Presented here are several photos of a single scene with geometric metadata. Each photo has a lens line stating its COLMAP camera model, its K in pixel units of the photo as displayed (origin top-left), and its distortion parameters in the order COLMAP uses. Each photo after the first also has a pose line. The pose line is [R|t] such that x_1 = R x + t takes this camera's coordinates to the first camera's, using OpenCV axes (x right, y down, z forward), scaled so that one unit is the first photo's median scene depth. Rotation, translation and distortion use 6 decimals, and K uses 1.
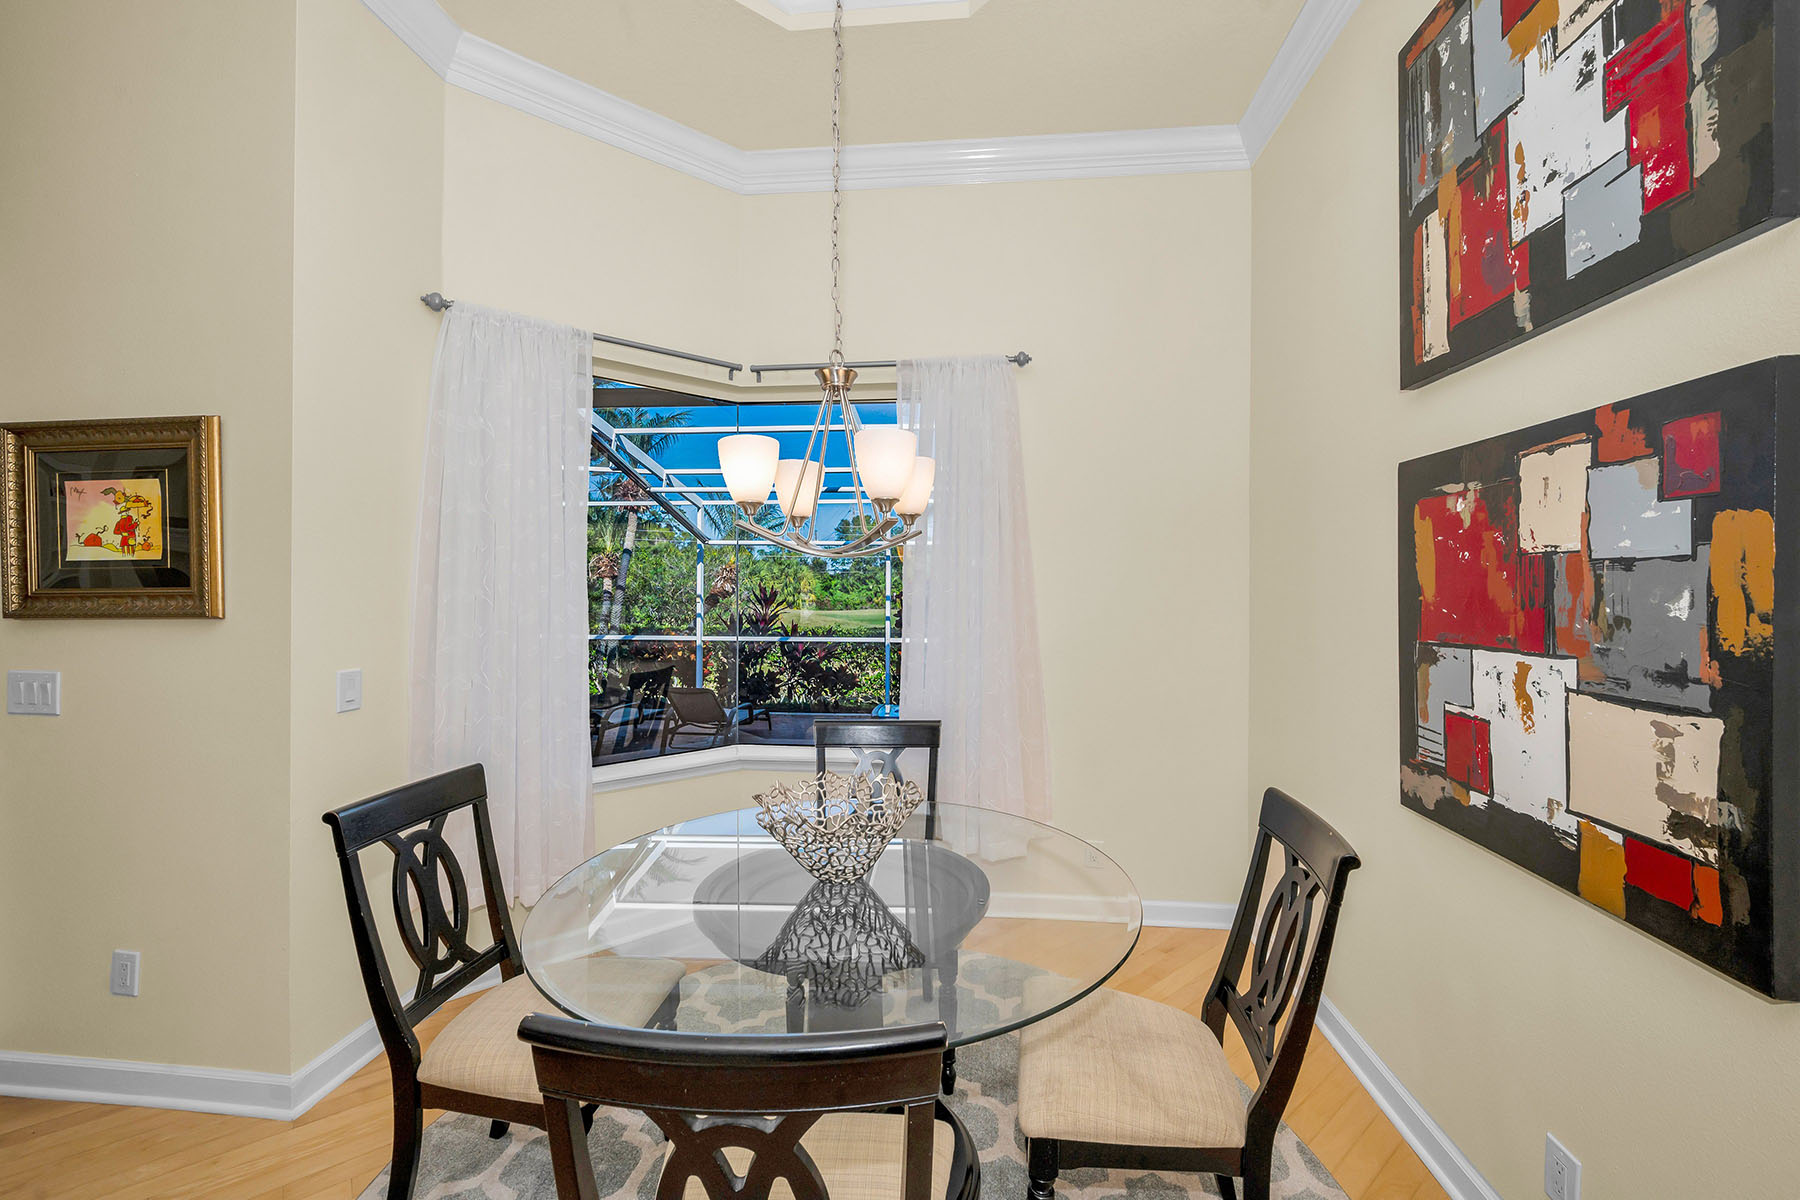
lens RADIAL K [[720.7, 0, 906.2], [0, 720.7, 592.9], [0, 0, 1]] dist [0.002570, -0.000165]
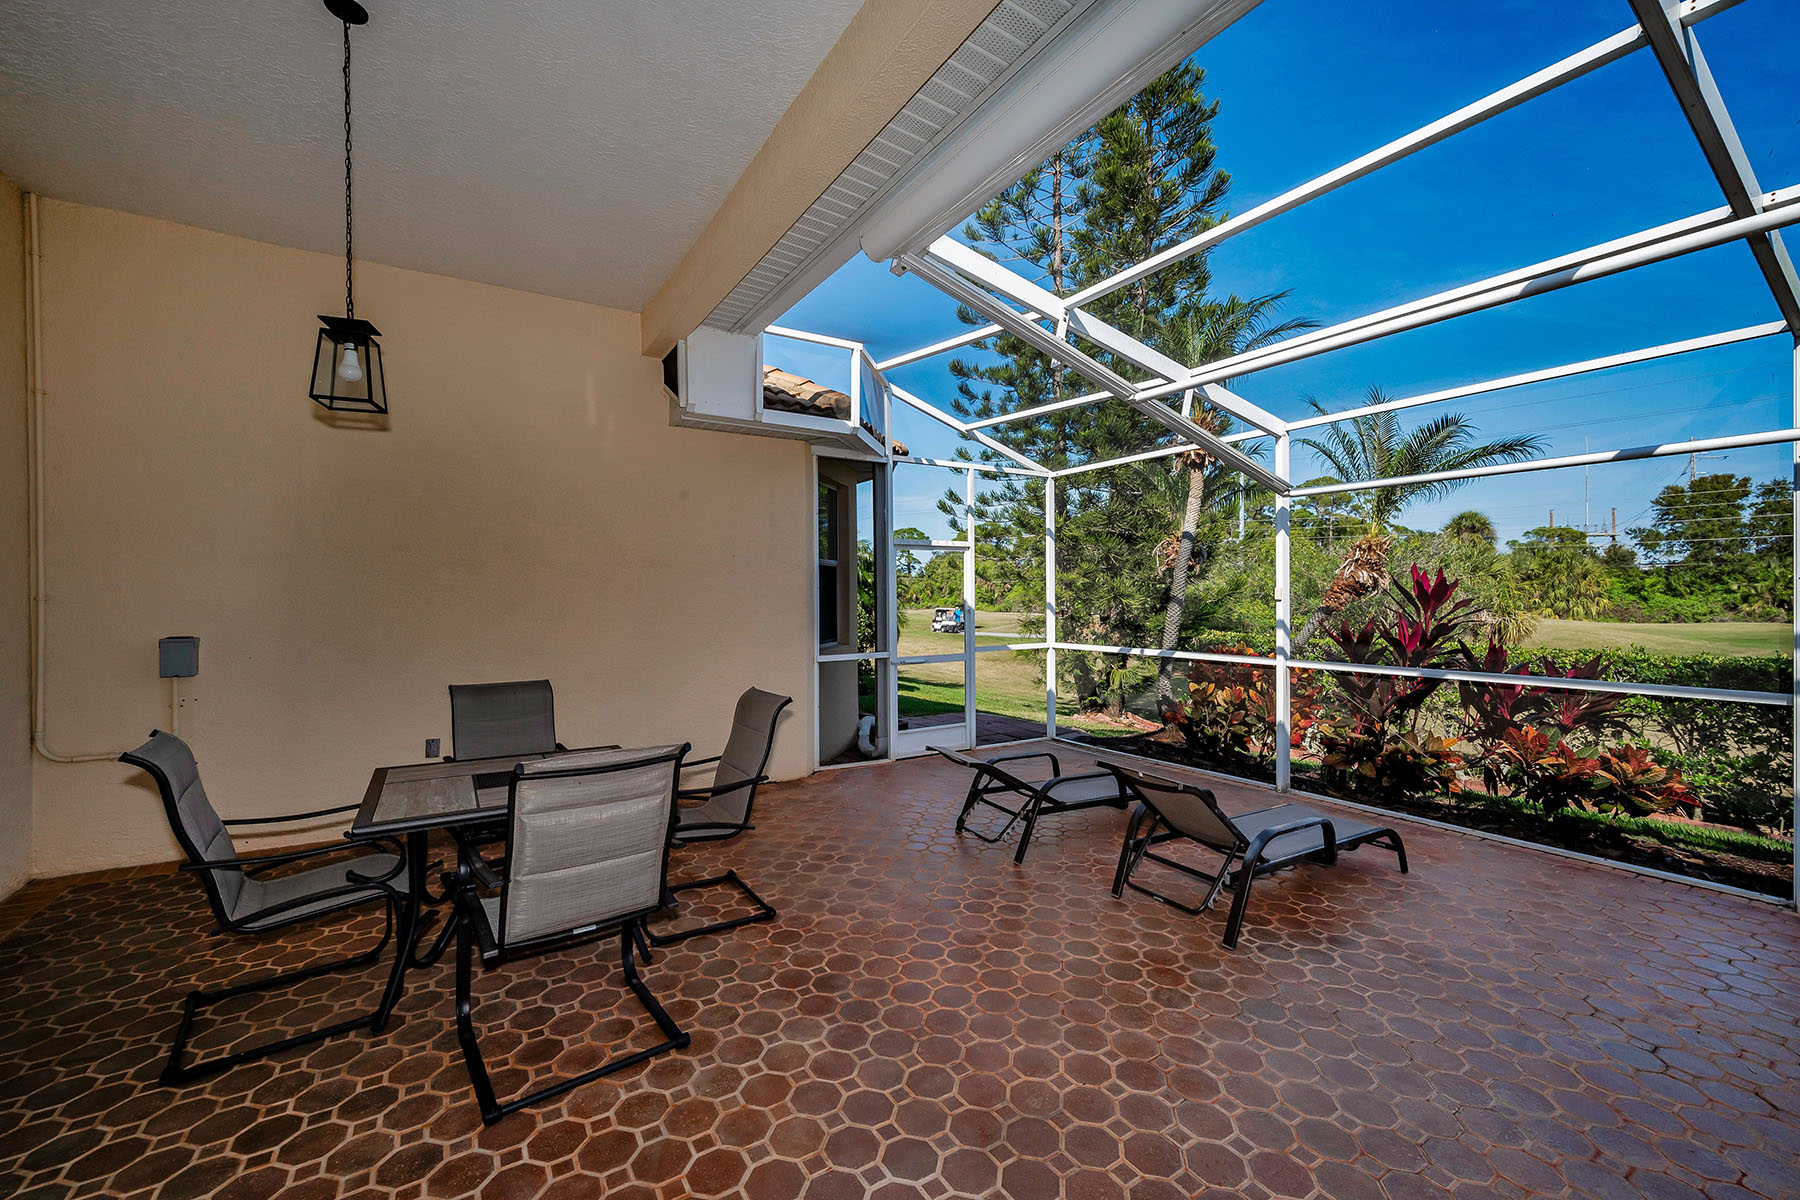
lens RADIAL K [[720.7, 0, 902.4], [0, 720.7, 594.8], [0, 0, 1]] dist [0.002570, -0.000165]
pose [[0.618138, -0.002968, -0.786064, -0.017259], [-0.000500, 0.999991, -0.004169, 0.010003], [0.786070, 0.002970, 0.618131, 0.373576]]
